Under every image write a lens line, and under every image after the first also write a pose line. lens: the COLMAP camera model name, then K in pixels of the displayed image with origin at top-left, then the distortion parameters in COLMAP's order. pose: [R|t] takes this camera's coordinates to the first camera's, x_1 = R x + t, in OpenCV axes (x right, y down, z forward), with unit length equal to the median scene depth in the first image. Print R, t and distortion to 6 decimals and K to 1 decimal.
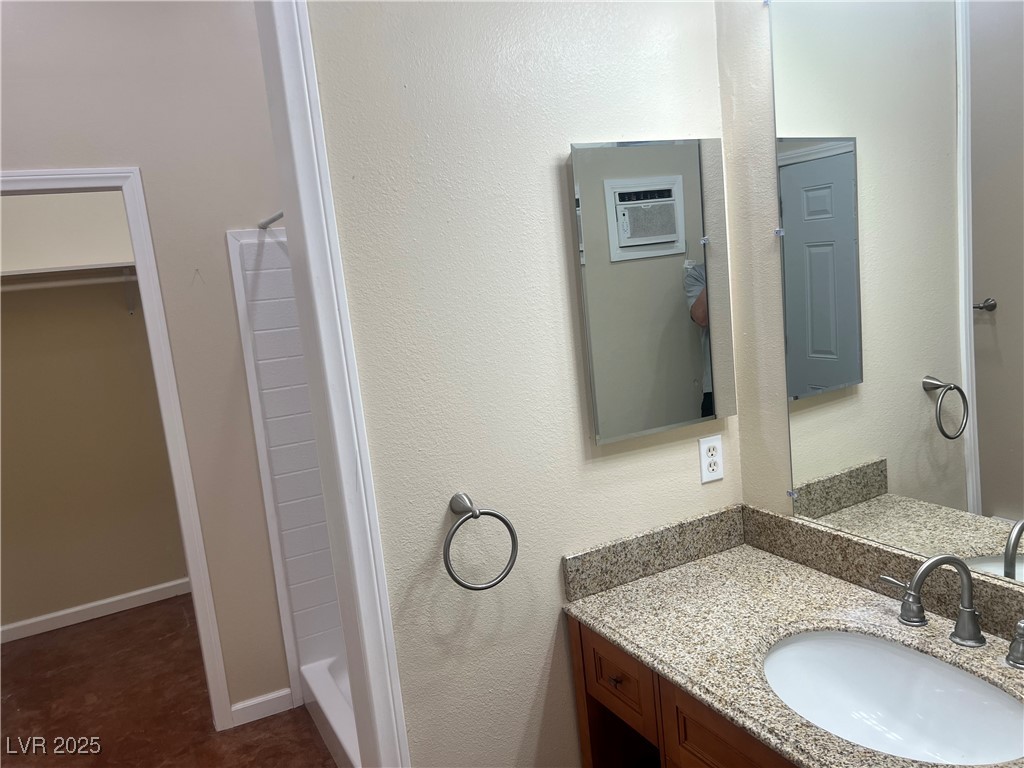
lens RADIAL K [[772.0, 0, 518.4], [0, 772.0, 381.8], [0, 0, 1]] dist [0.051255, -0.065200]
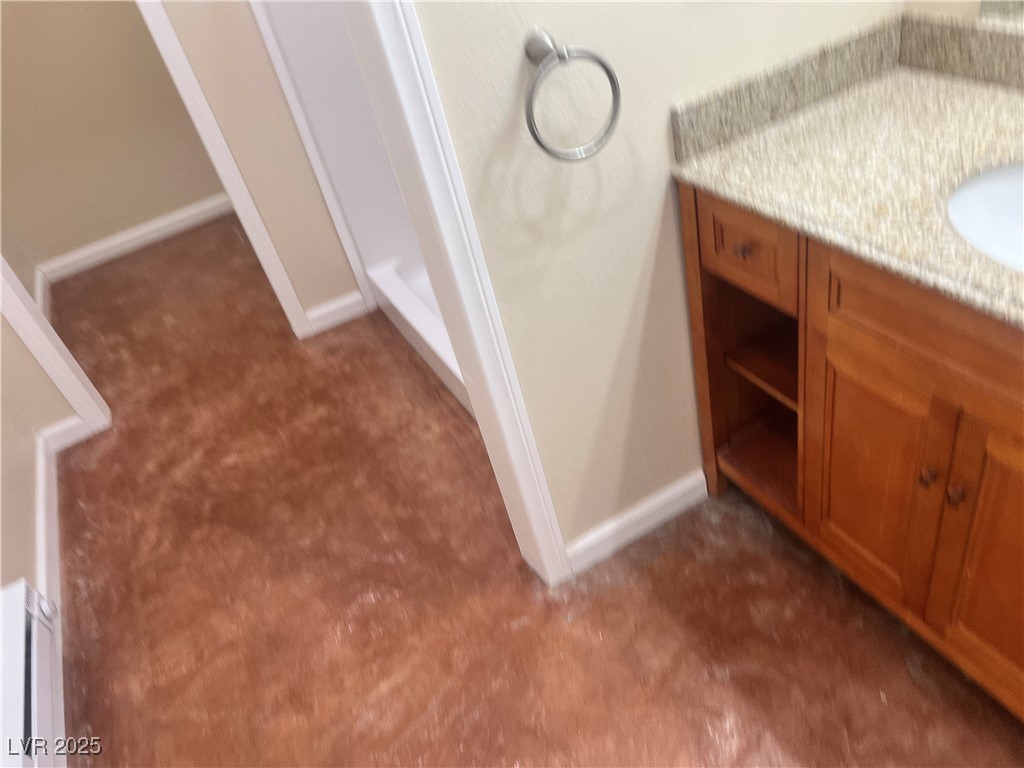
lens RADIAL K [[772.0, 0, 510.0], [0, 772.0, 394.3], [0, 0, 1]] dist [0.051255, -0.065200]
pose [[0.993458, -0.081442, -0.080056, -0.065213], [0.110673, 0.859479, 0.499047, 0.064063], [0.028164, -0.504642, 0.862869, 0.169448]]
